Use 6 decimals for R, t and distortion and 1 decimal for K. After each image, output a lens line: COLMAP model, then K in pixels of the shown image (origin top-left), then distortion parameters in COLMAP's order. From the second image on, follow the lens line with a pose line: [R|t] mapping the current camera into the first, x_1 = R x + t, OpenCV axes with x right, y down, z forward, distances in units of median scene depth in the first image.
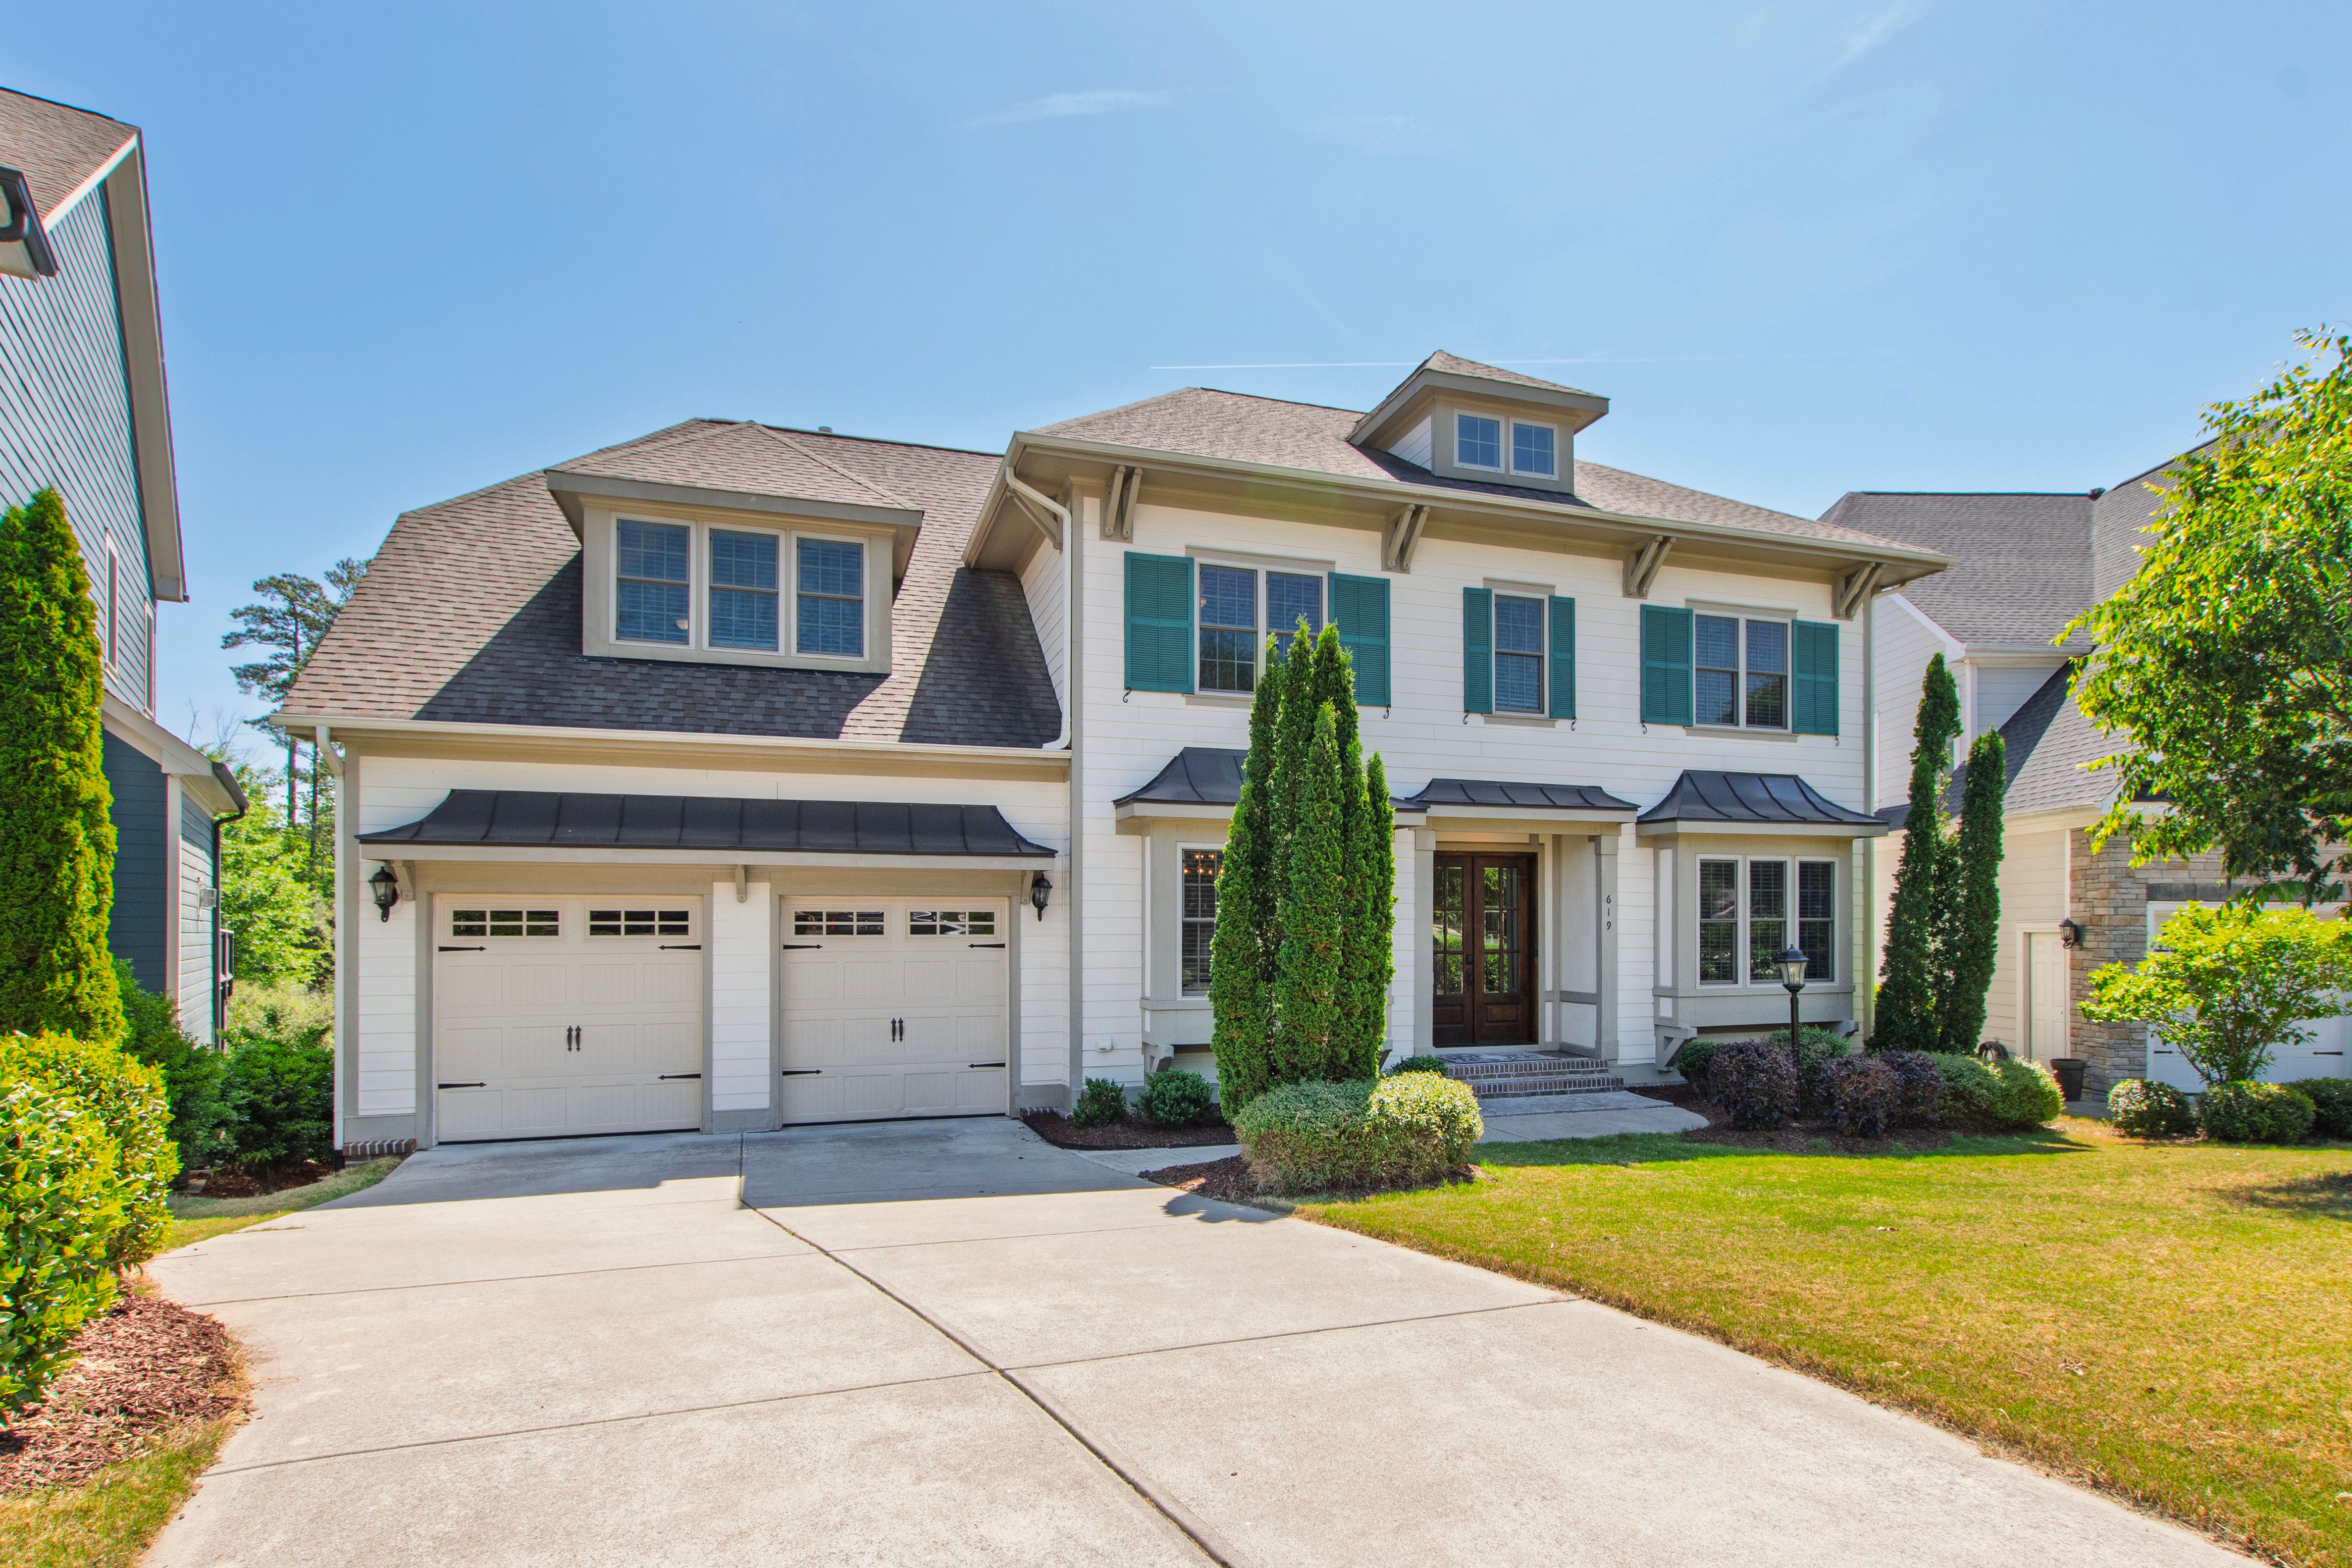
lens RADIAL K [[1032.6, 0, 1186.1], [0, 1032.6, 879.4], [0, 0, 1]] dist [0.002631, -0.000217]
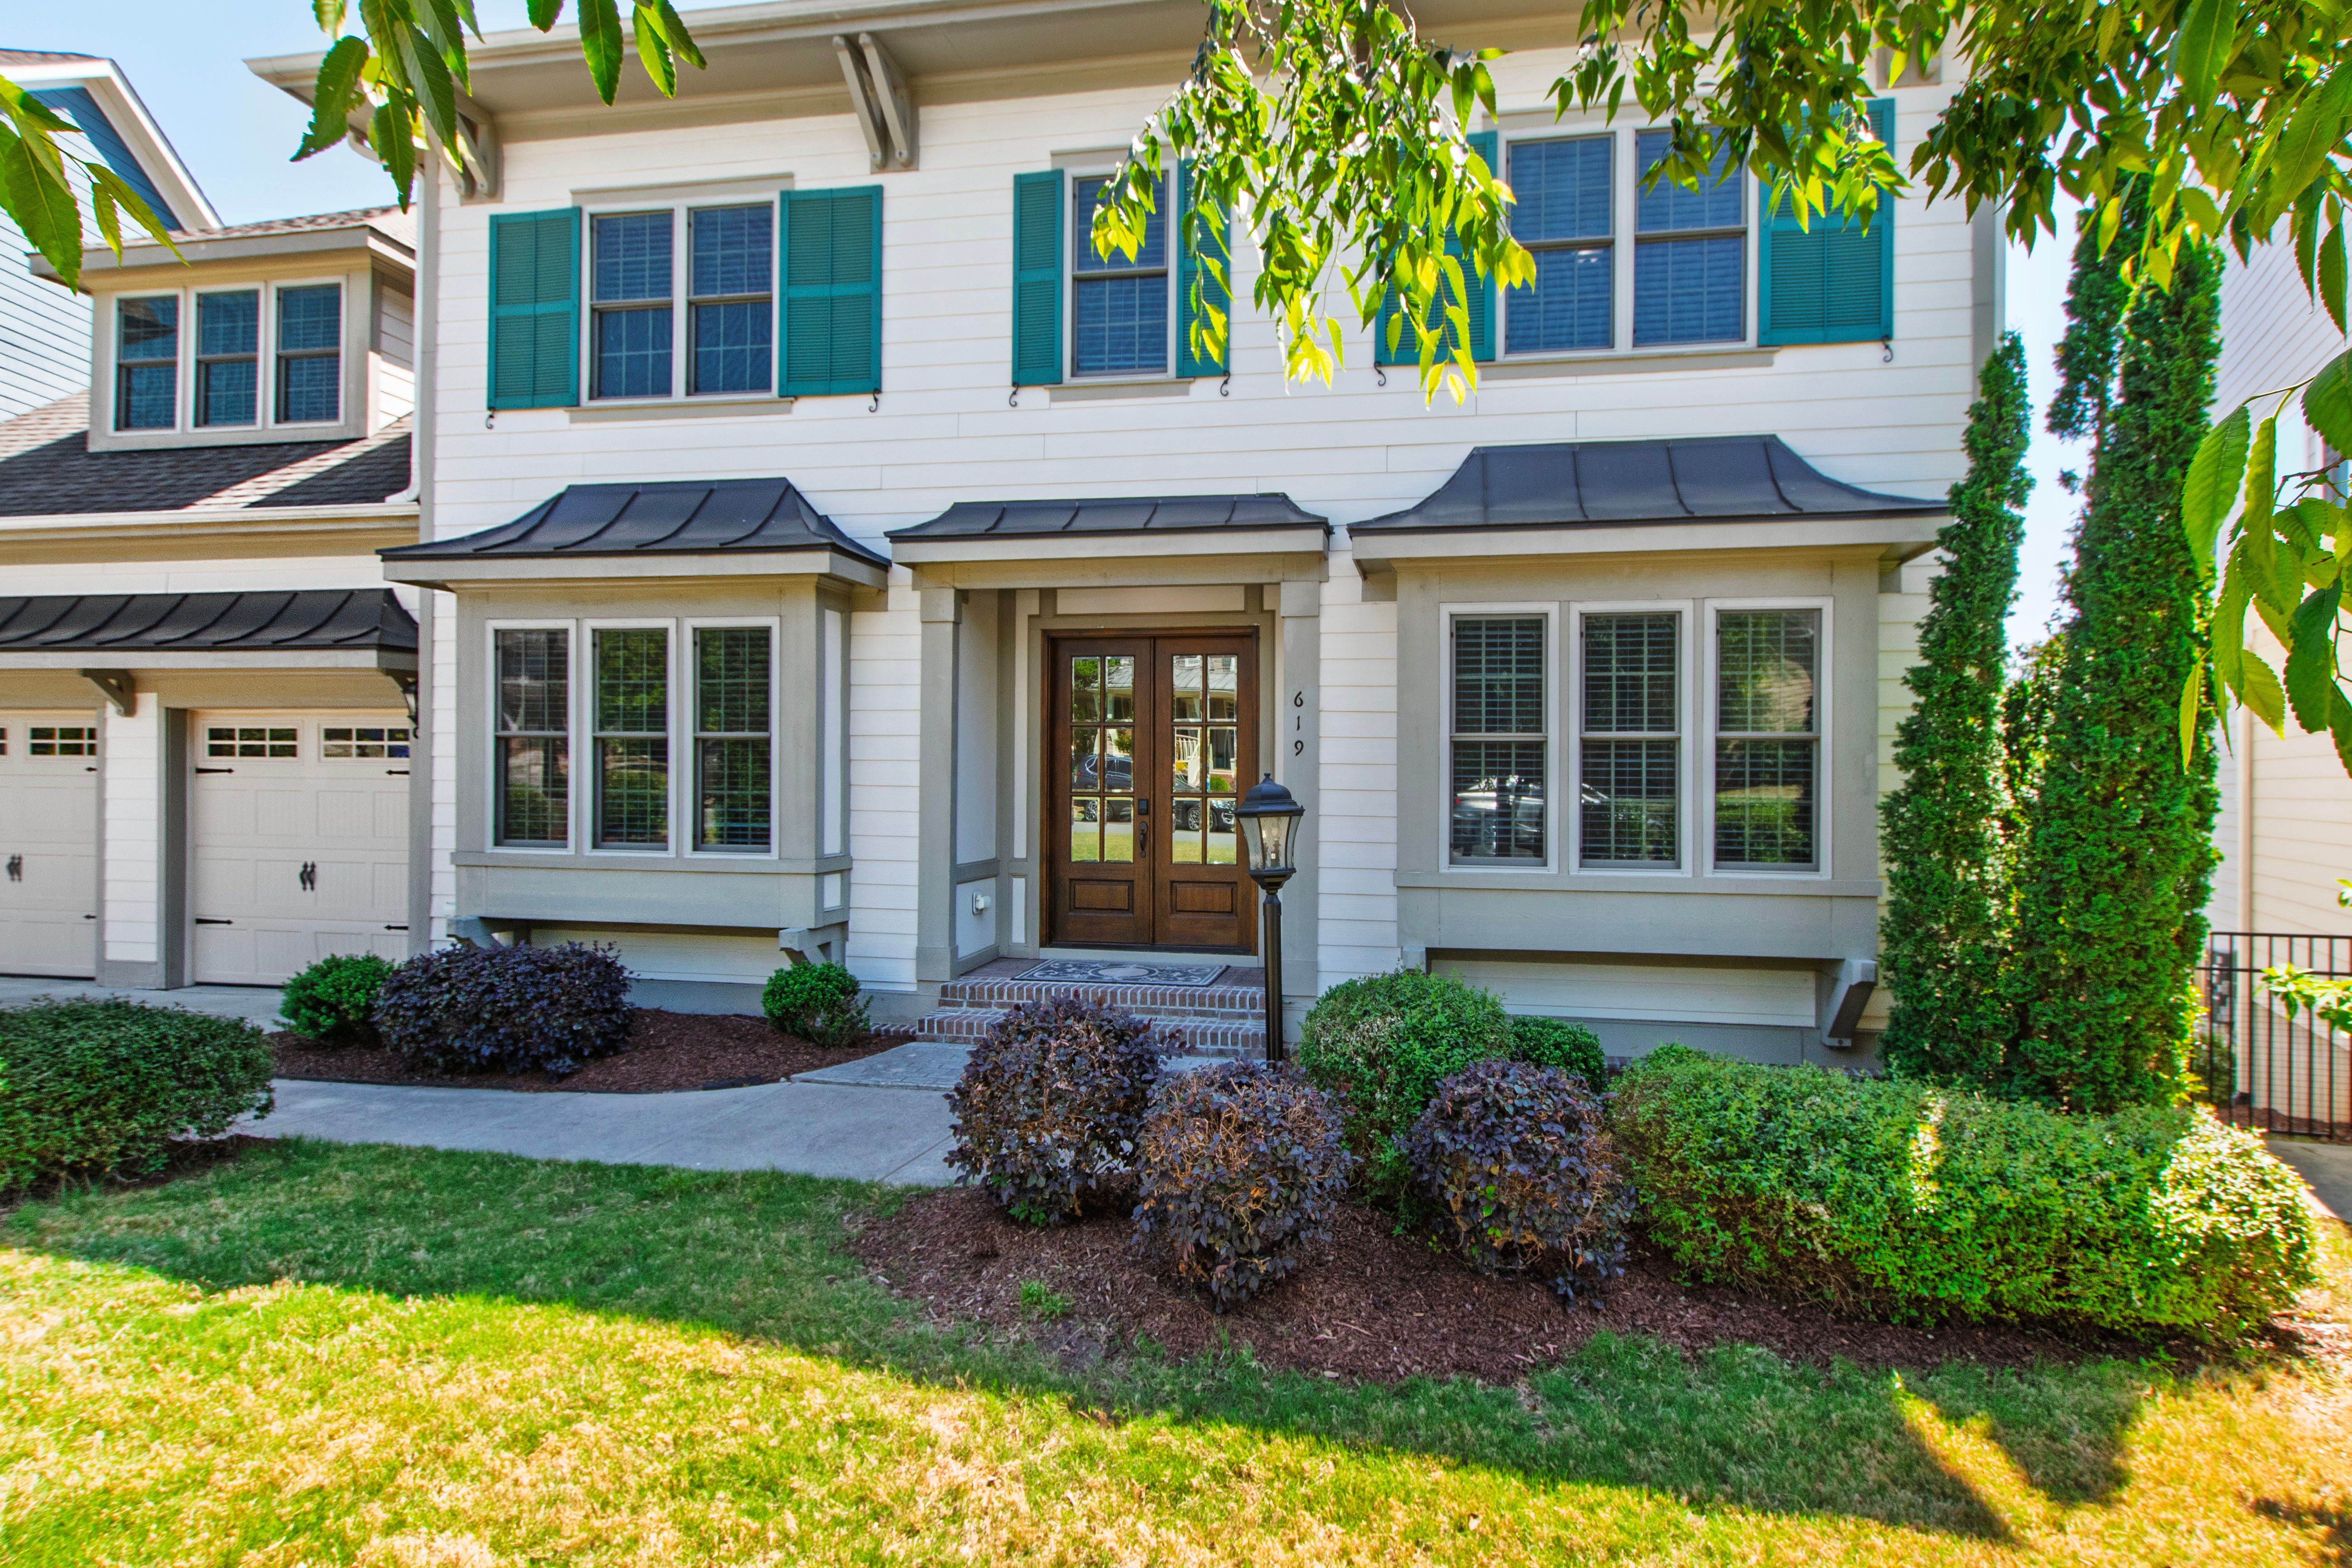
lens RADIAL K [[1032.3, 0, 1302.2], [0, 1032.3, 745.8], [0, 0, 1]] dist [0.000733, 0.000072]
pose [[0.905081, -0.005271, -0.425206, 0.671190], [0.010311, 0.999901, 0.009552, 0.039894], [0.425113, -0.013030, 0.905046, 0.535104]]
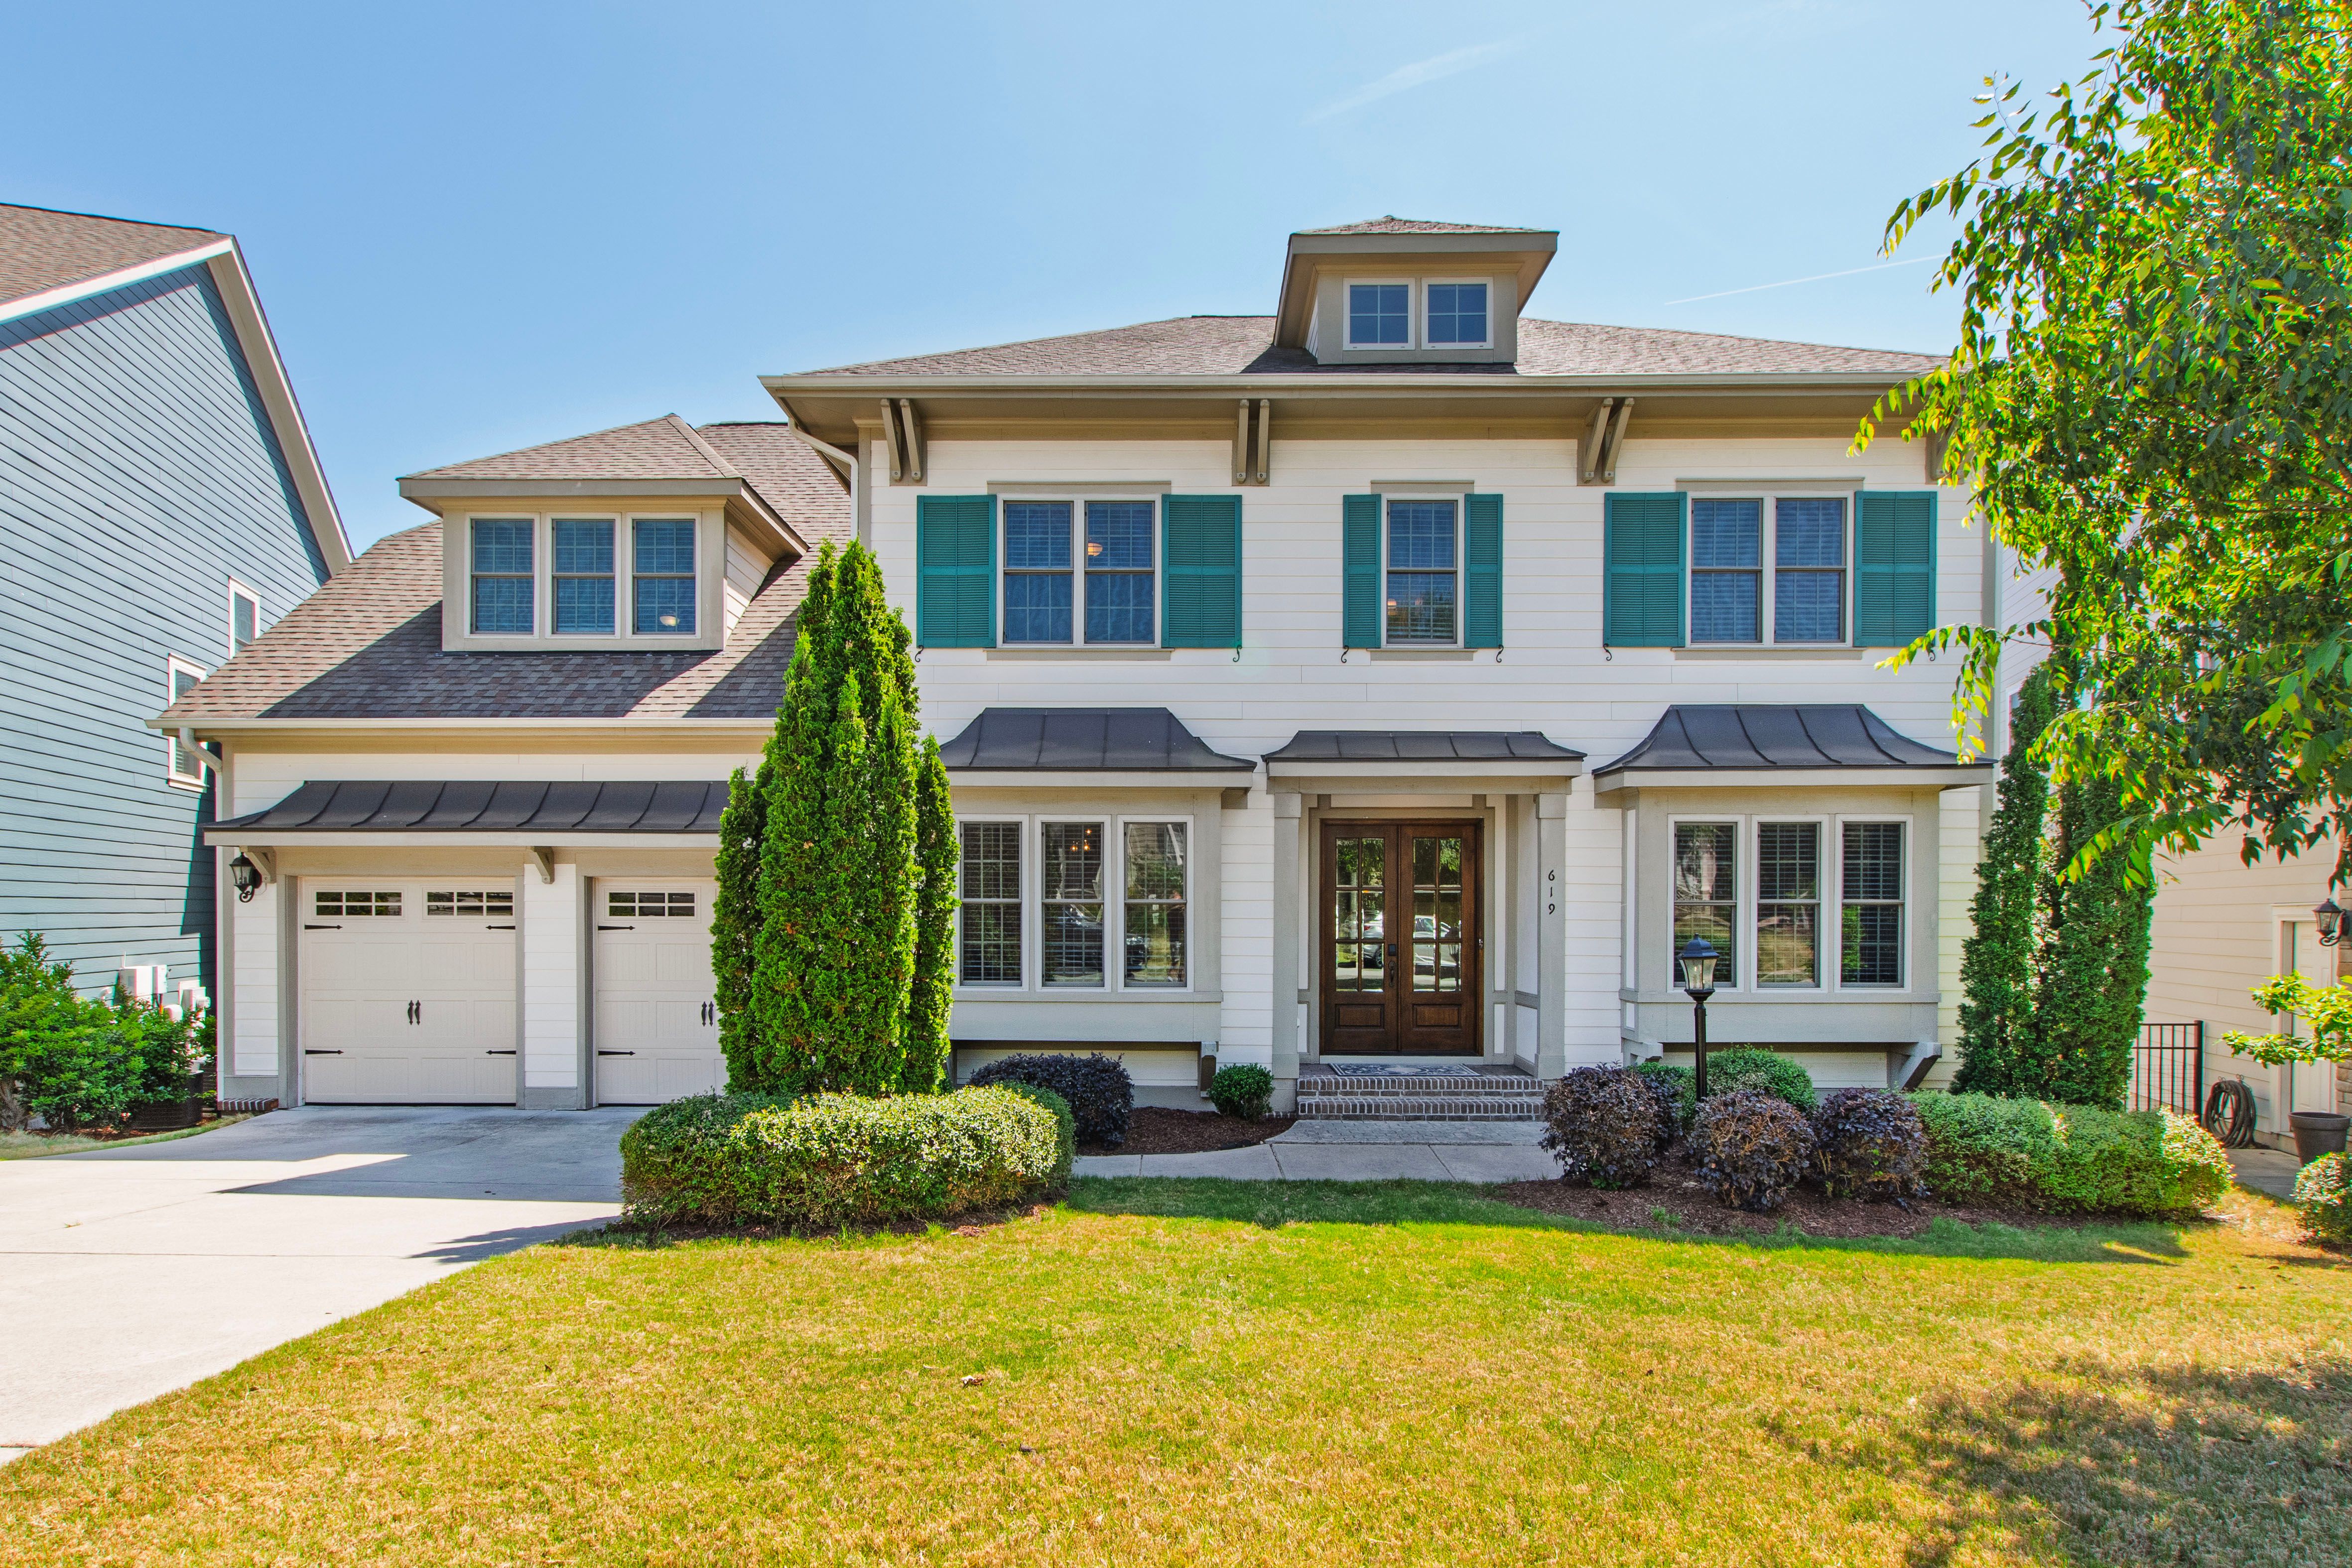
lens RADIAL K [[1032.6, 0, 1263.4], [0, 1032.6, 880.0], [0, 0, 1]] dist [0.002631, -0.000217]
pose [[0.956200, -0.006289, -0.292647, 0.448954], [0.010266, 0.999875, 0.012056, 0.011372], [0.292534, -0.014532, 0.956145, 0.196000]]
